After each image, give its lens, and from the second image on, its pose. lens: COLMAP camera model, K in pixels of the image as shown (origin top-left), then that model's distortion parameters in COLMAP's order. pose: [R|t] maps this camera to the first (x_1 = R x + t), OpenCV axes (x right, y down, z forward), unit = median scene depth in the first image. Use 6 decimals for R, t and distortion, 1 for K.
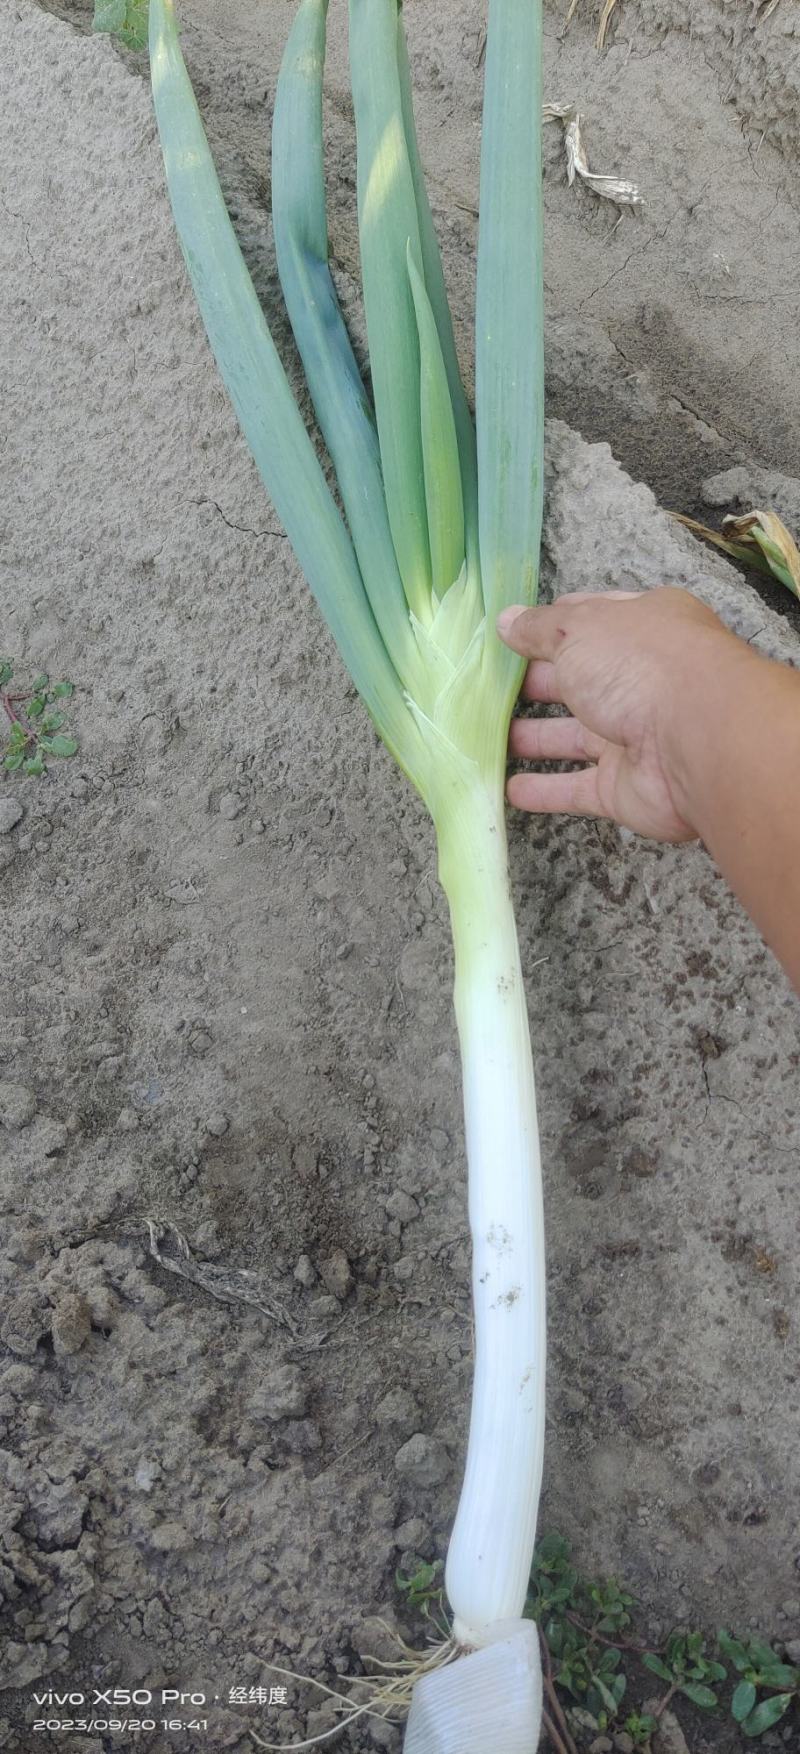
lens RADIAL K [[1287.7, 0, 400.0], [0, 1287.7, 877.0], [0, 0, 1]] dist [-0.001622, 0.054221]
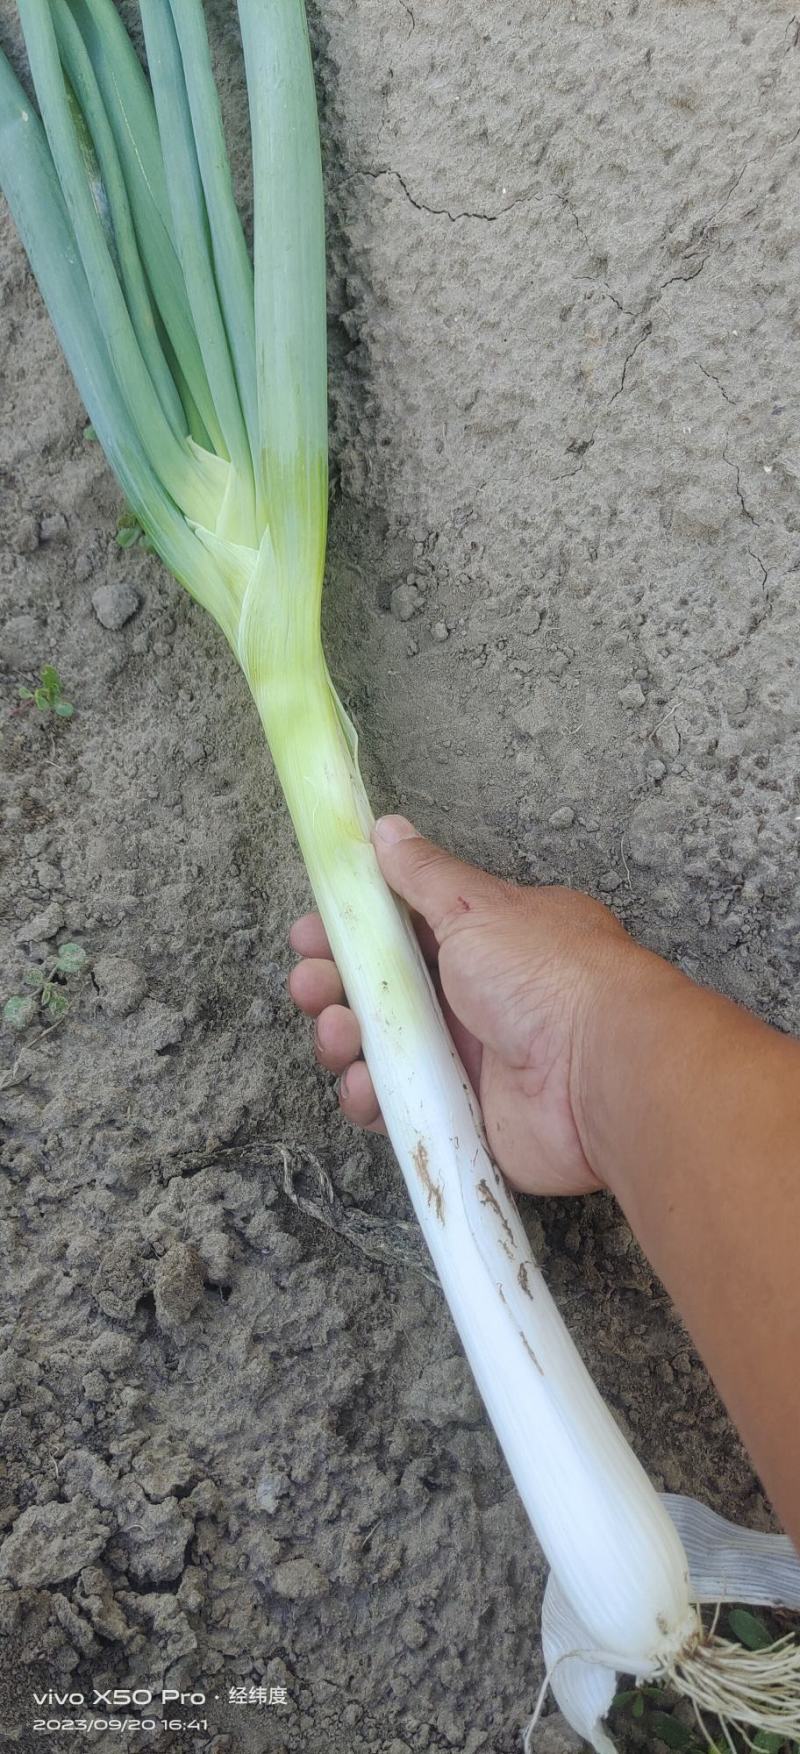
lens RADIAL K [[1287.7, 0, 400.0], [0, 1287.7, 877.0], [0, 0, 1]] dist [-0.001622, 0.054221]
pose [[0.991676, 0.052724, -0.117465, -0.045338], [-0.034100, 0.987284, 0.155264, -0.016316], [0.124158, -0.149966, 0.980864, 0.288796]]
